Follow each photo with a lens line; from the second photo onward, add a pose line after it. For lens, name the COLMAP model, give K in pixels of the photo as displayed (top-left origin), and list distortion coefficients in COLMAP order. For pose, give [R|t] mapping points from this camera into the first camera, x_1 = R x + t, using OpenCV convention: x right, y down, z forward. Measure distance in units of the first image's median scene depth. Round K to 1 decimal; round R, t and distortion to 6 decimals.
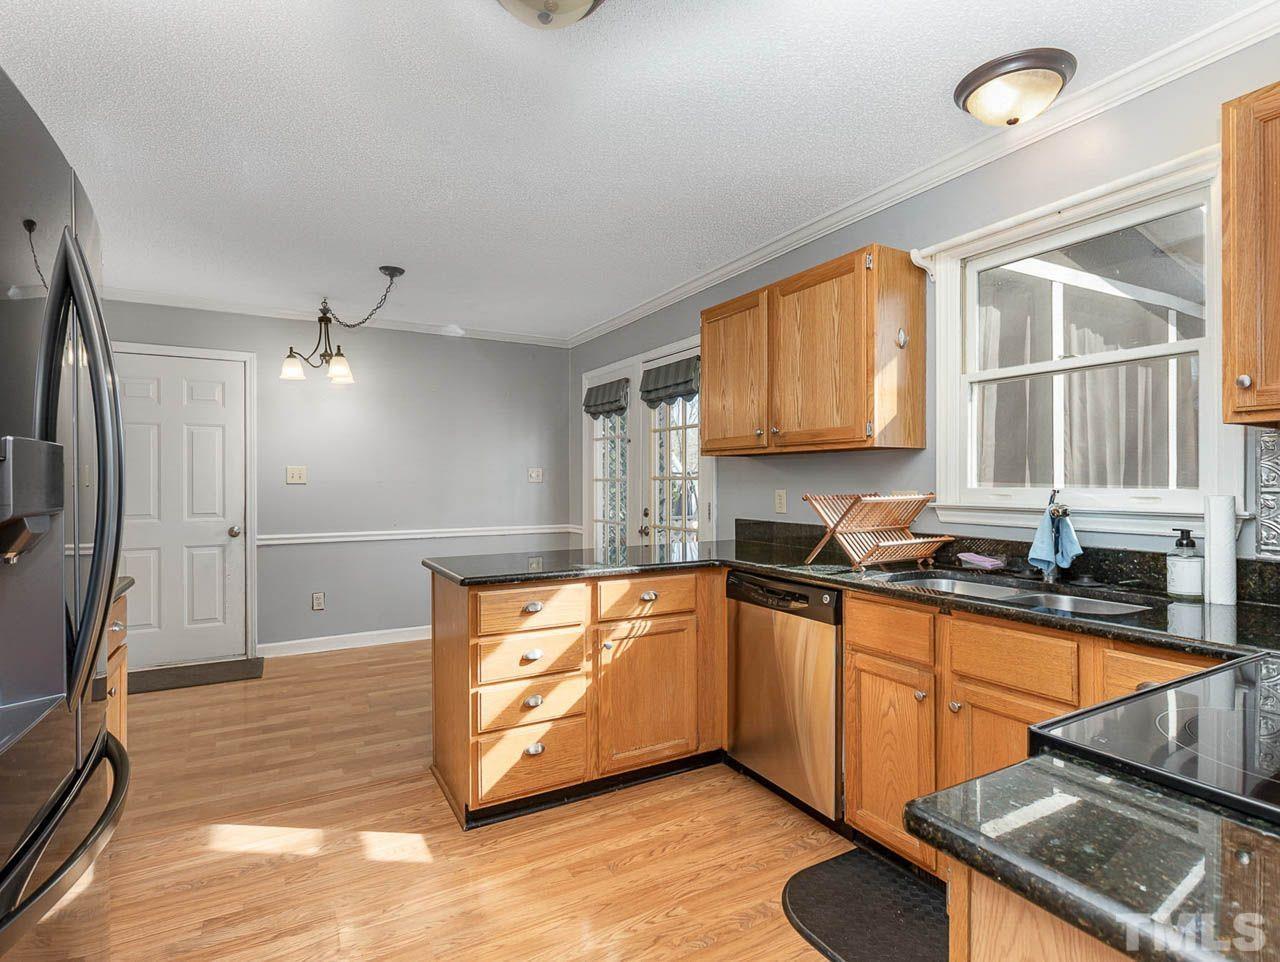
lens RADIAL K [[641.3, 0, 636.0], [0, 641.3, 484.8], [0, 0, 1]] dist [-0.002783, -0.000087]
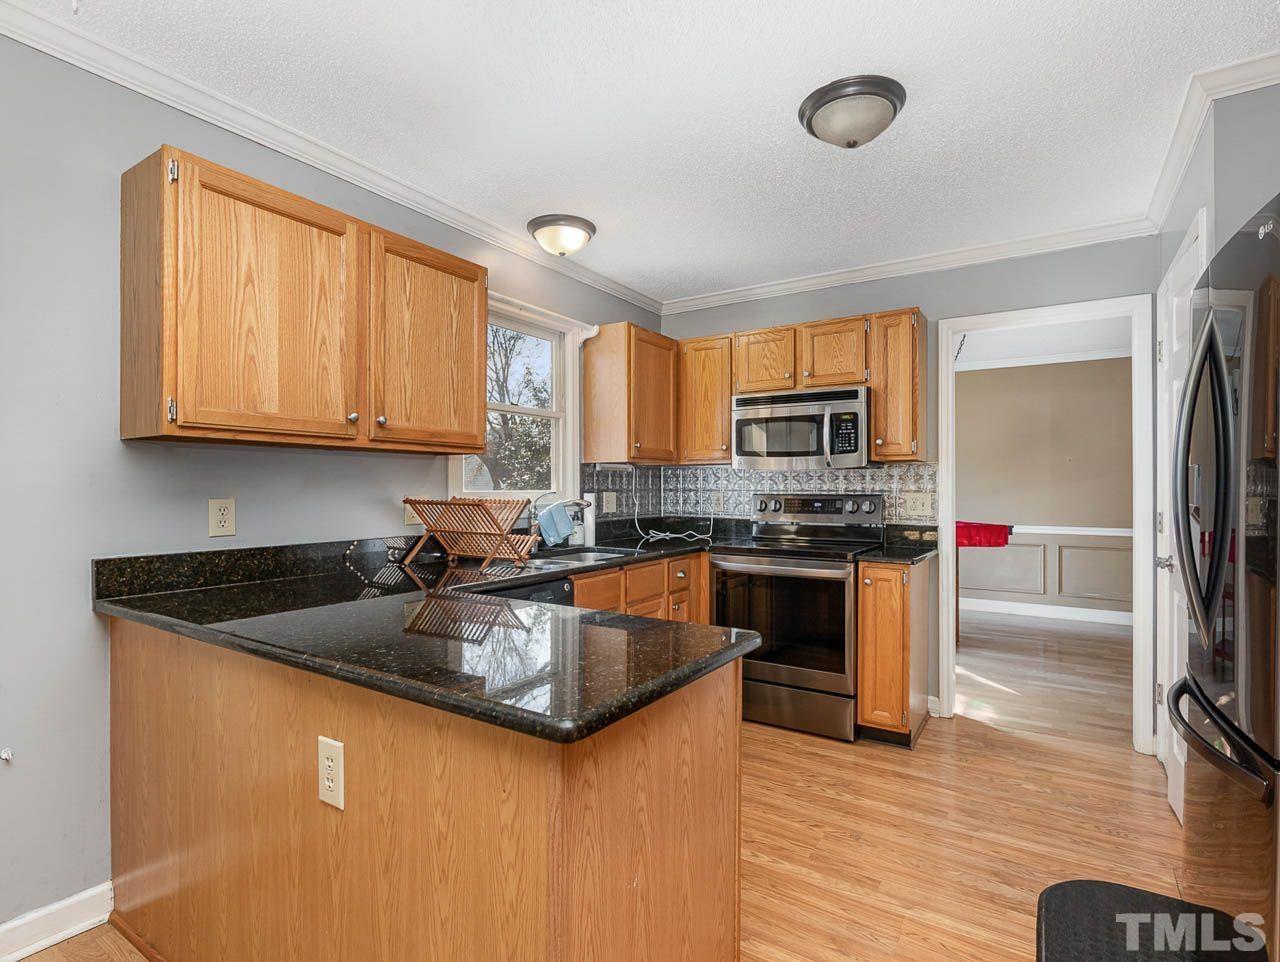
lens RADIAL K [[641.3, 0, 636.0], [0, 641.3, 484.8], [0, 0, 1]] dist [-0.002783, -0.000087]
pose [[-0.456597, 0.004837, 0.889661, -0.433069], [0.007607, 0.999970, -0.001533, -0.001574], [-0.889641, 0.006068, -0.456620, 0.766139]]
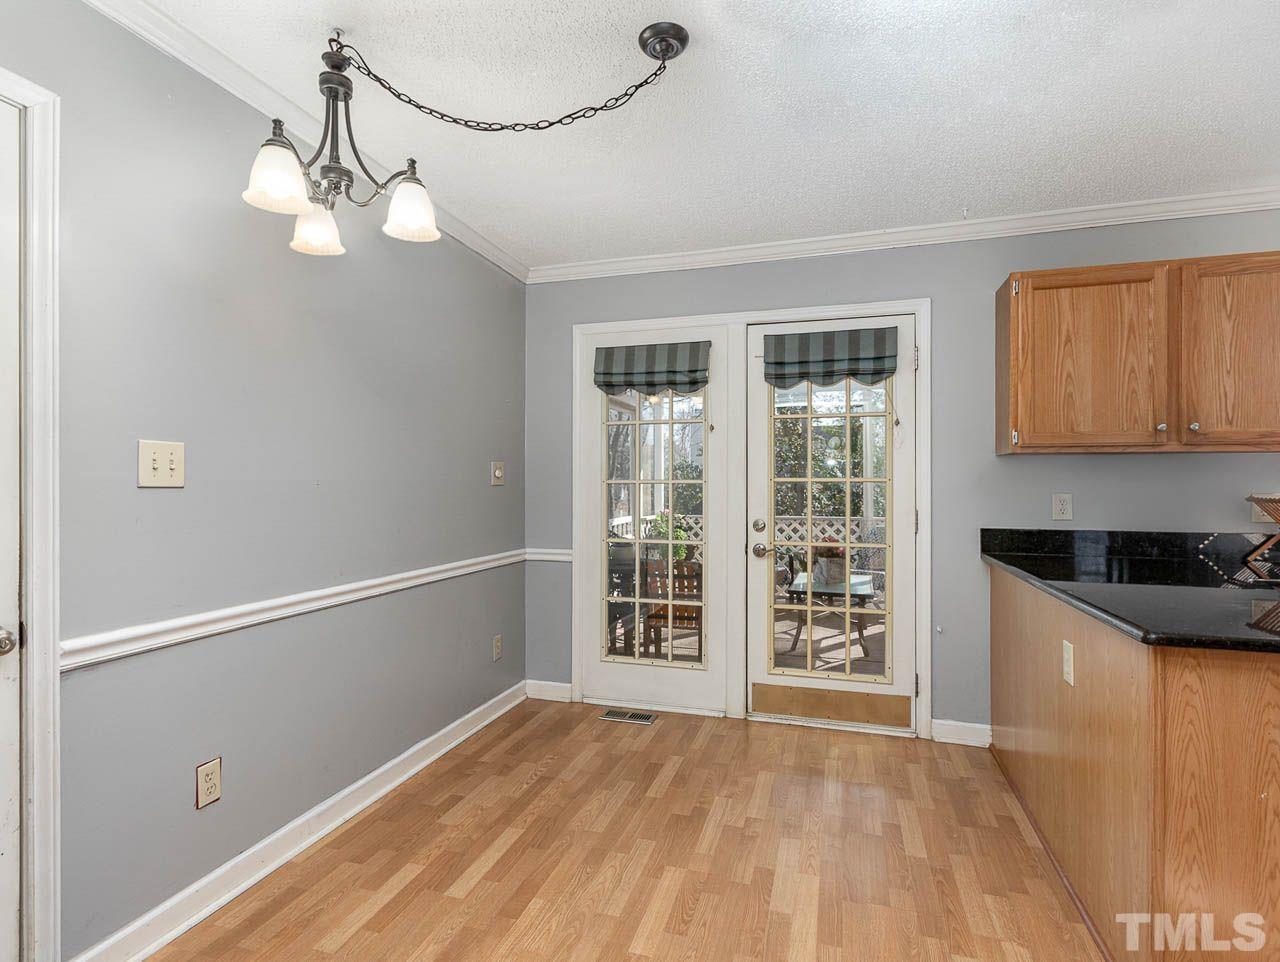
lens RADIAL K [[641.3, 0, 636.0], [0, 641.3, 484.8], [0, 0, 1]] dist [-0.002783, -0.000087]
pose [[0.733503, 0.002840, 0.679680, -0.672886], [0.001707, 0.999980, -0.006021, 0.000004], [-0.679684, 0.005577, 0.733484, 0.620752]]
